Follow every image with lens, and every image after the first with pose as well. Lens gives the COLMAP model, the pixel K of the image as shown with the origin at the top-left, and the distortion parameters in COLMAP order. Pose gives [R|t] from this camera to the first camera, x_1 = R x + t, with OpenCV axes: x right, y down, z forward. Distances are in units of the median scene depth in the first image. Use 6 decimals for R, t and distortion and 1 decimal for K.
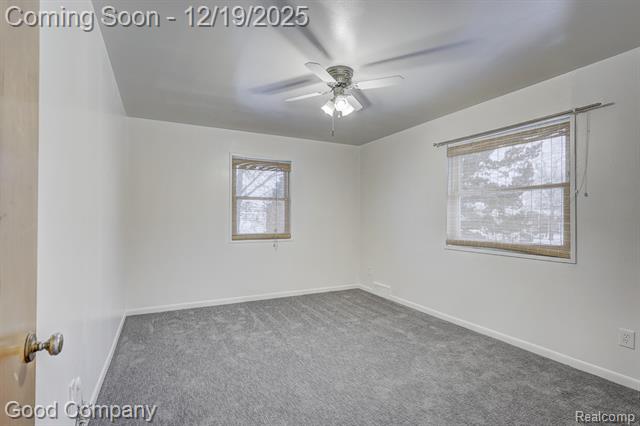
lens RADIAL K [[304.3, 0, 310.5], [0, 304.3, 213.5], [0, 0, 1]] dist [-0.001627, -0.000469]
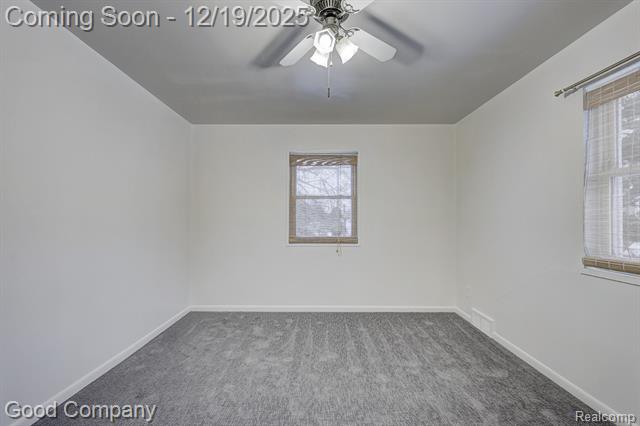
lens RADIAL K [[281.4, 0, 320.0], [0, 281.4, 213.0], [0, 0, 1]] dist [-0.002645, -0.000162]
pose [[0.894621, -0.010713, -0.446698, 0.241698], [0.006392, 0.999917, -0.011181, 0.006792], [0.446781, 0.007147, 0.894615, 0.318949]]
